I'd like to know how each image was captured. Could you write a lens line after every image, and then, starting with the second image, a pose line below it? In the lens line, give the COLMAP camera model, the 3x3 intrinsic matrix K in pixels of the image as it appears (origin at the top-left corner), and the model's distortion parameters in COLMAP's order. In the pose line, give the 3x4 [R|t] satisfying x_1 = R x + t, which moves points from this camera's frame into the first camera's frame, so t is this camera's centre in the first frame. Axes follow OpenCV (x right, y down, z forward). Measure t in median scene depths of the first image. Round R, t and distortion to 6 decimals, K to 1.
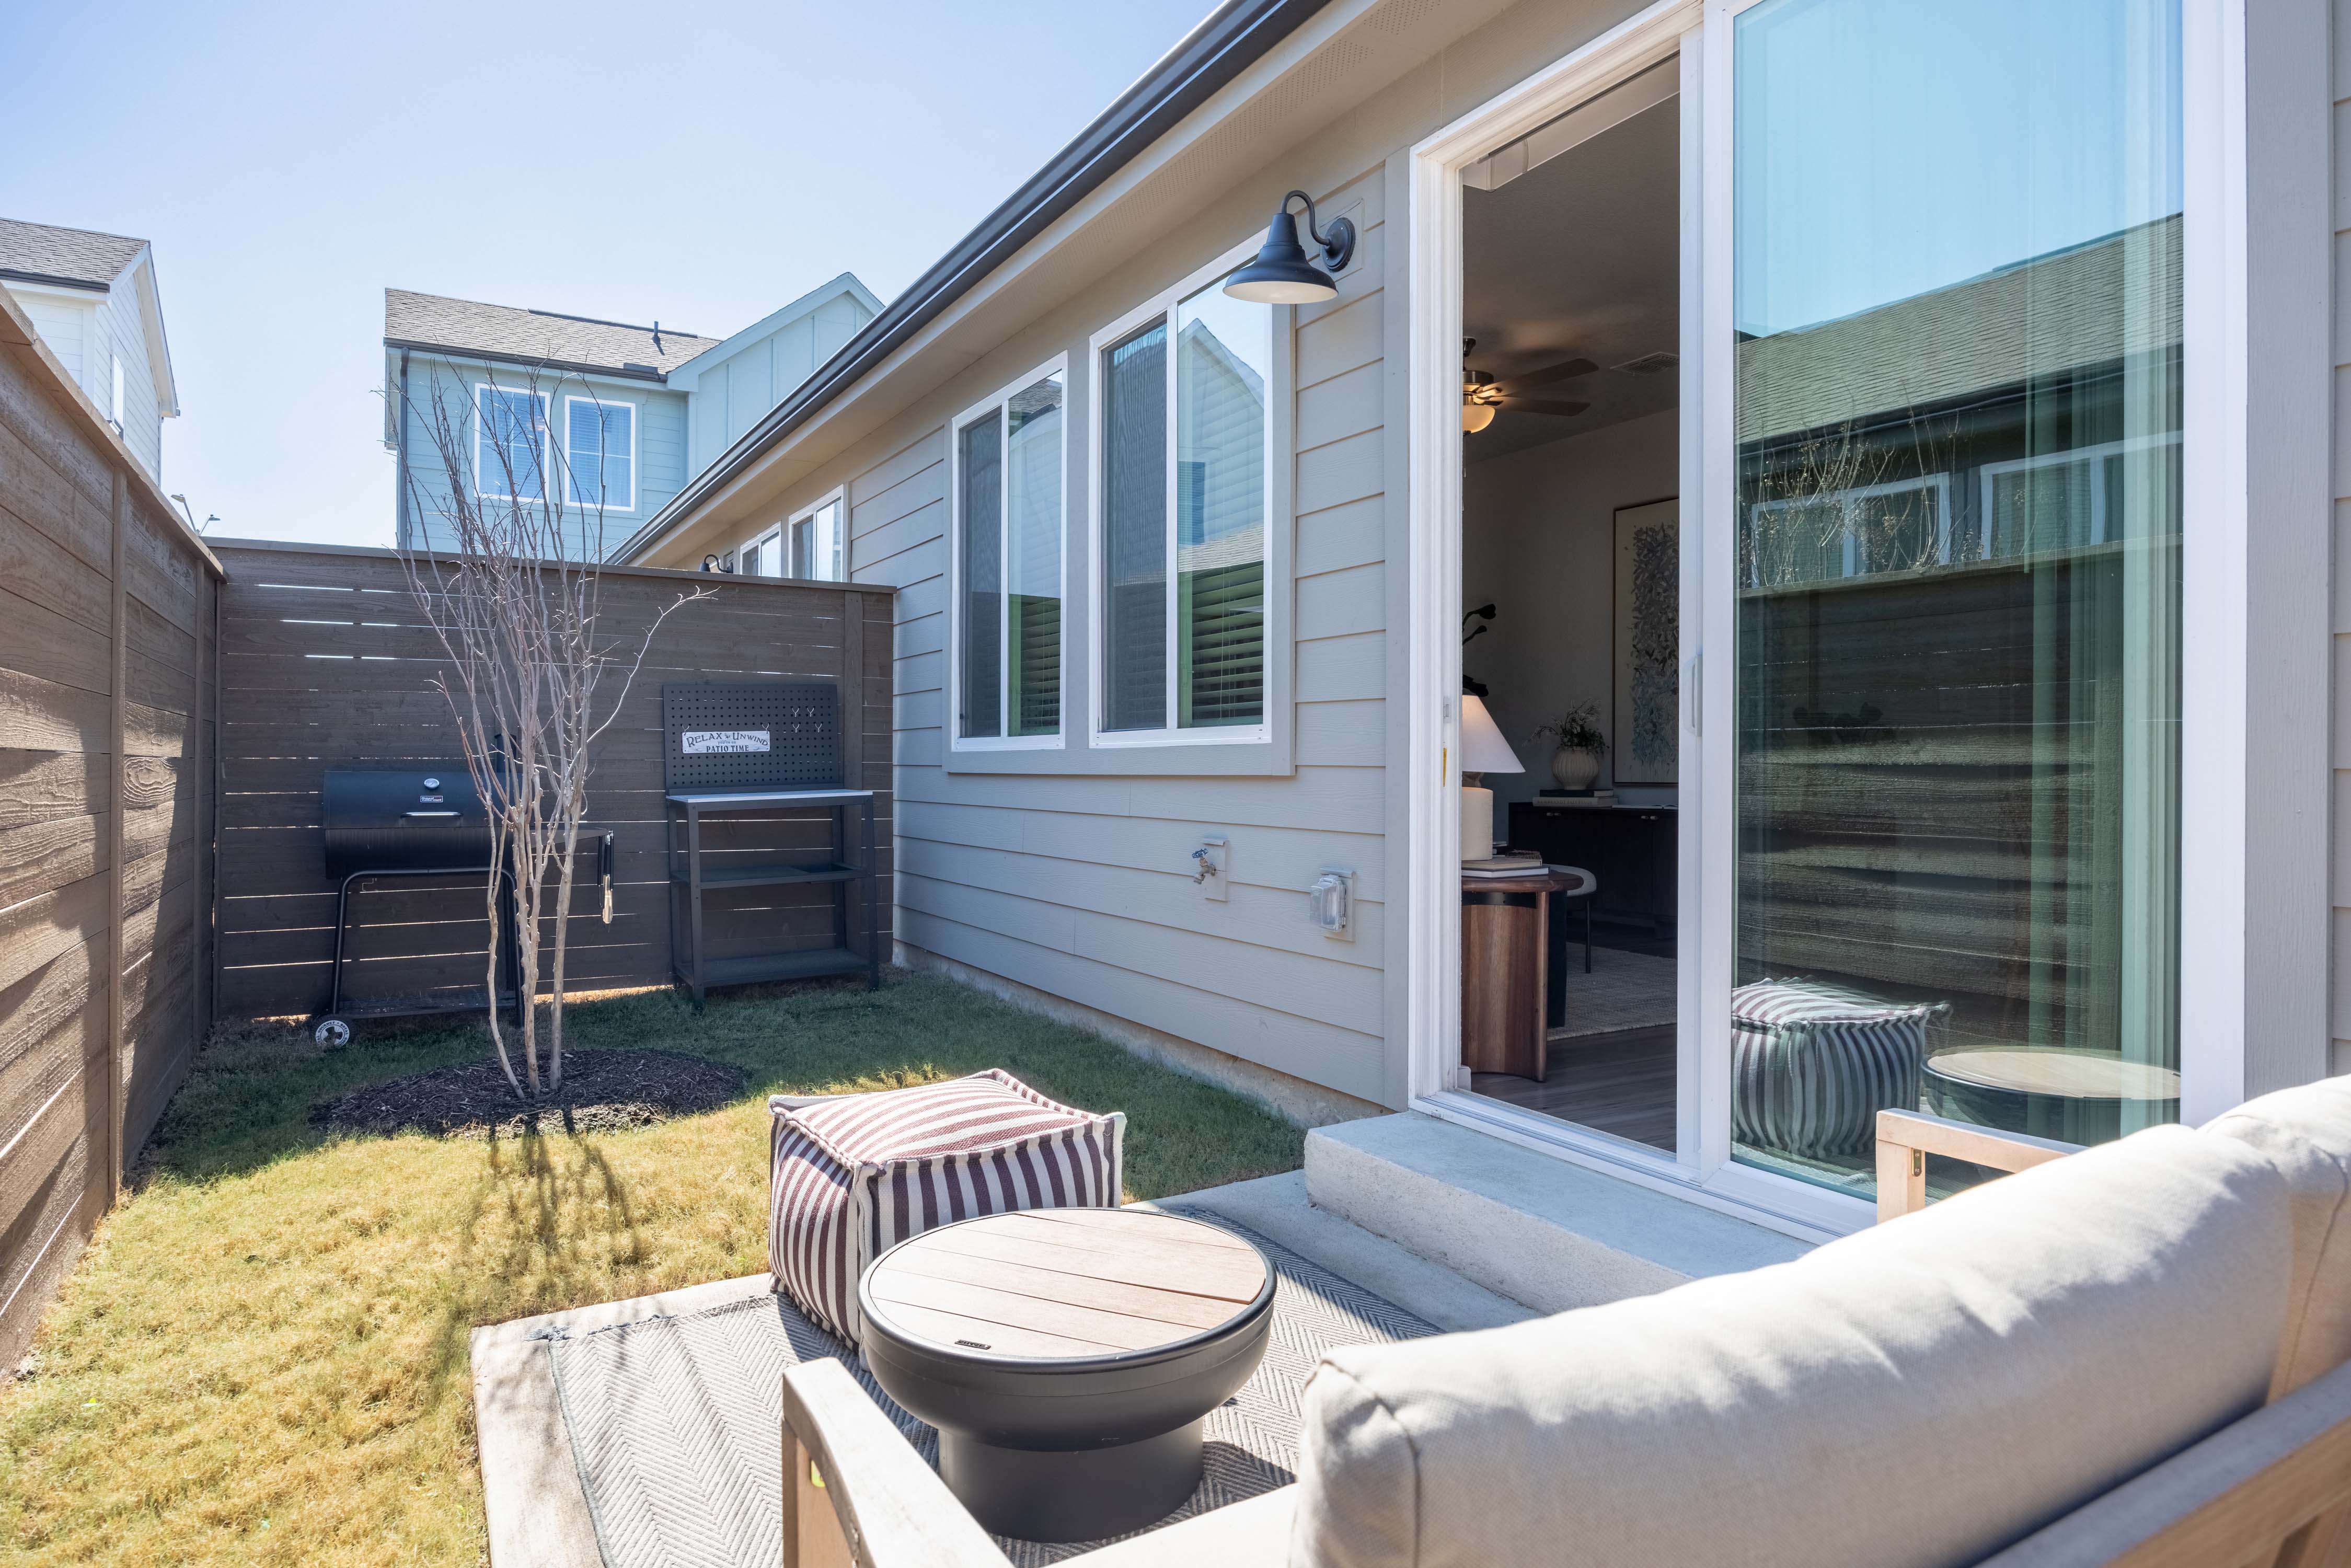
lens RADIAL K [[1370.4, 0, 1175.5], [0, 1370.4, 784.0], [0, 0, 1]] dist [0.000420, 0.000026]
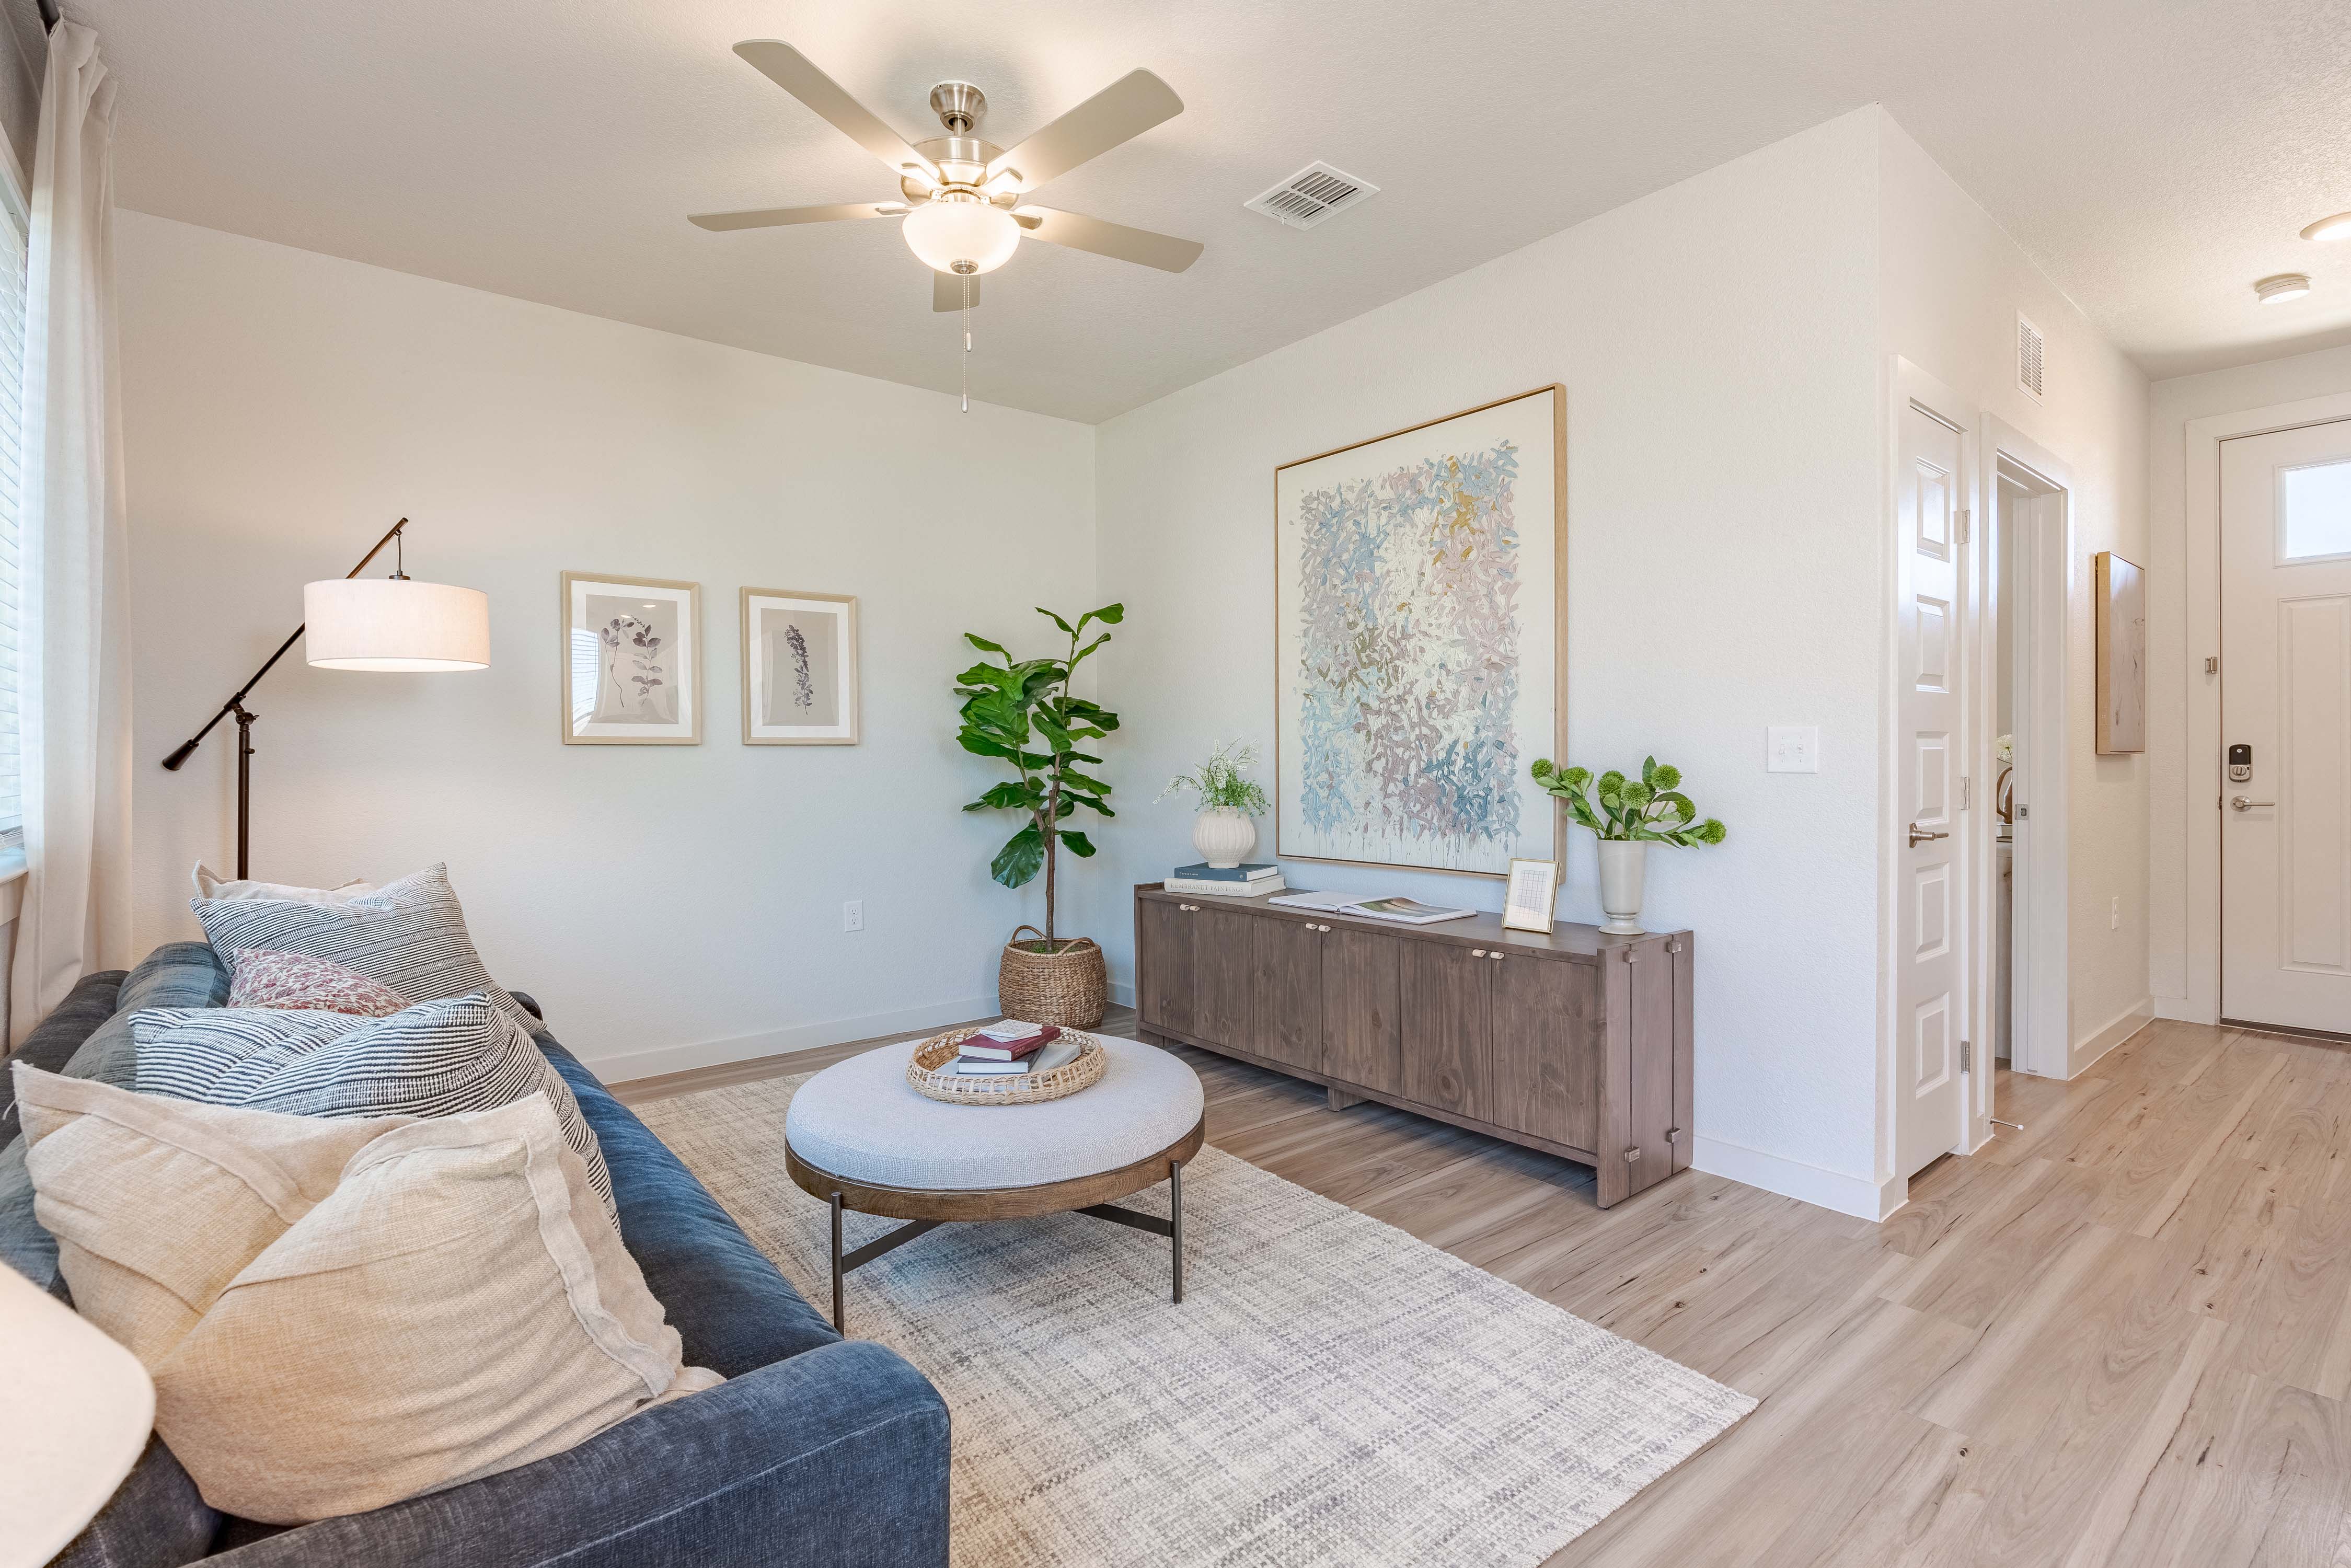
lens RADIAL K [[1082.2, 0, 1175.5], [0, 1082.2, 784.0], [0, 0, 1]] dist [-0.000266, -0.000013]
pose [[0.988250, -0.012421, 0.152343, 0.184380], [0.010886, 0.999881, 0.010909, -0.044759], [-0.152461, -0.009123, 0.988267, 0.460785]]
